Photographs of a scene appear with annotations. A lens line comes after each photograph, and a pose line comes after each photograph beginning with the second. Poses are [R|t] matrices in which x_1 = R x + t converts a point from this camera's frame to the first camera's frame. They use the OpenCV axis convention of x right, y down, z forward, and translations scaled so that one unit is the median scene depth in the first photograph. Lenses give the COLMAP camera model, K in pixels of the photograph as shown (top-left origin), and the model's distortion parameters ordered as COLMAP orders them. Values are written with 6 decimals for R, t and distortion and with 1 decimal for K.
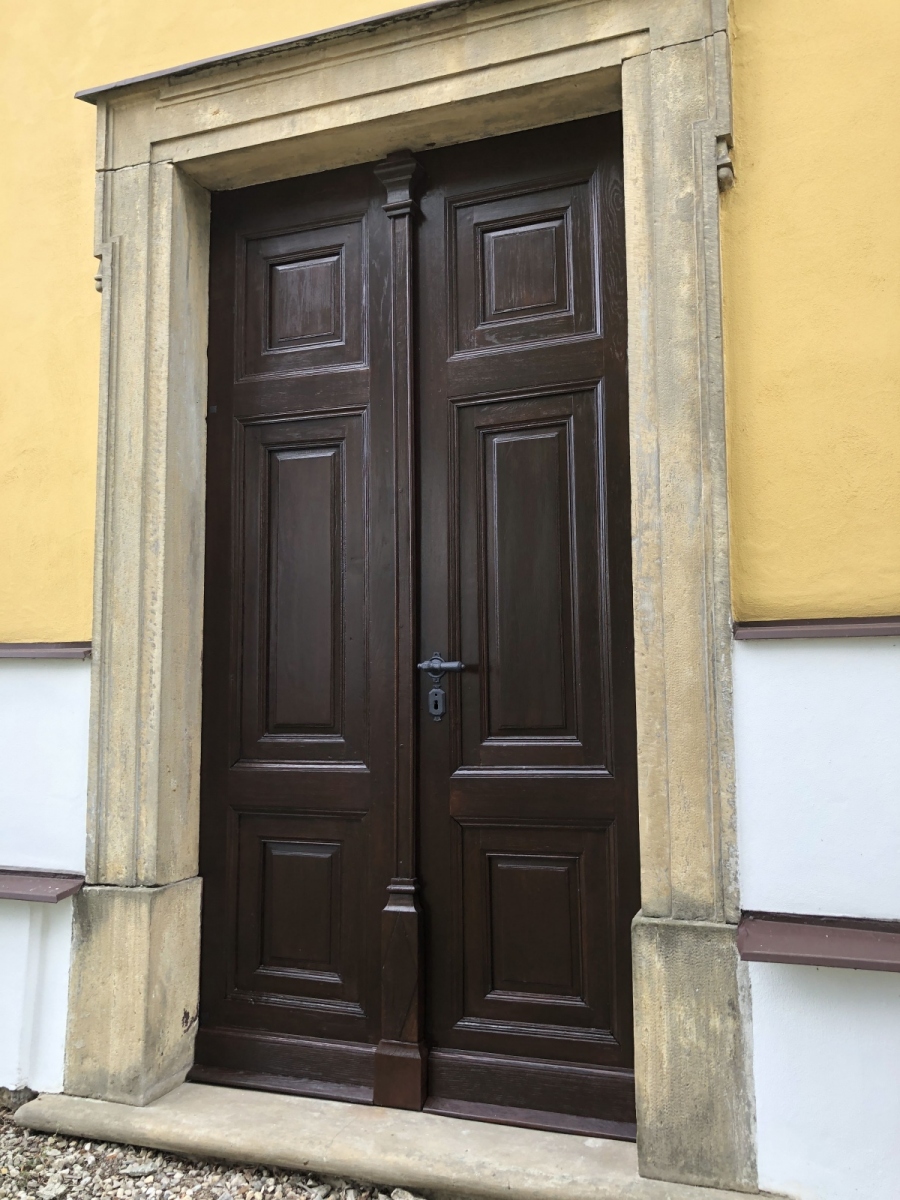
lens RADIAL K [[989.8, 0, 462.1], [0, 989.8, 578.1], [0, 0, 1]] dist [0.010246, 0.011663]
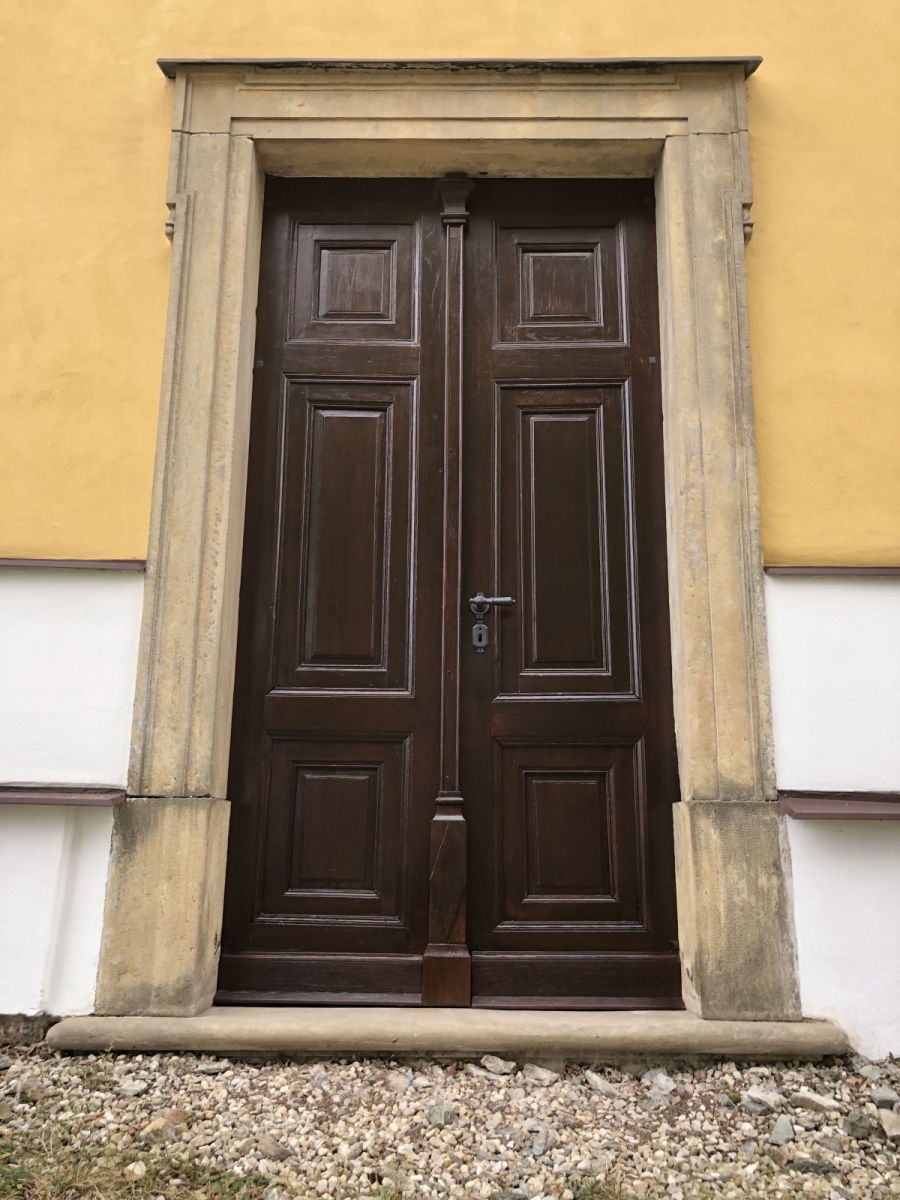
lens RADIAL K [[991.1, 0, 445.9], [0, 991.1, 575.5], [0, 0, 1]] dist [0.013773, 0.003172]
pose [[0.946421, 0.099030, 0.307377, -0.418314], [-0.056042, 0.987744, -0.145675, 0.226587], [-0.318036, 0.120644, 0.940371, -0.044480]]
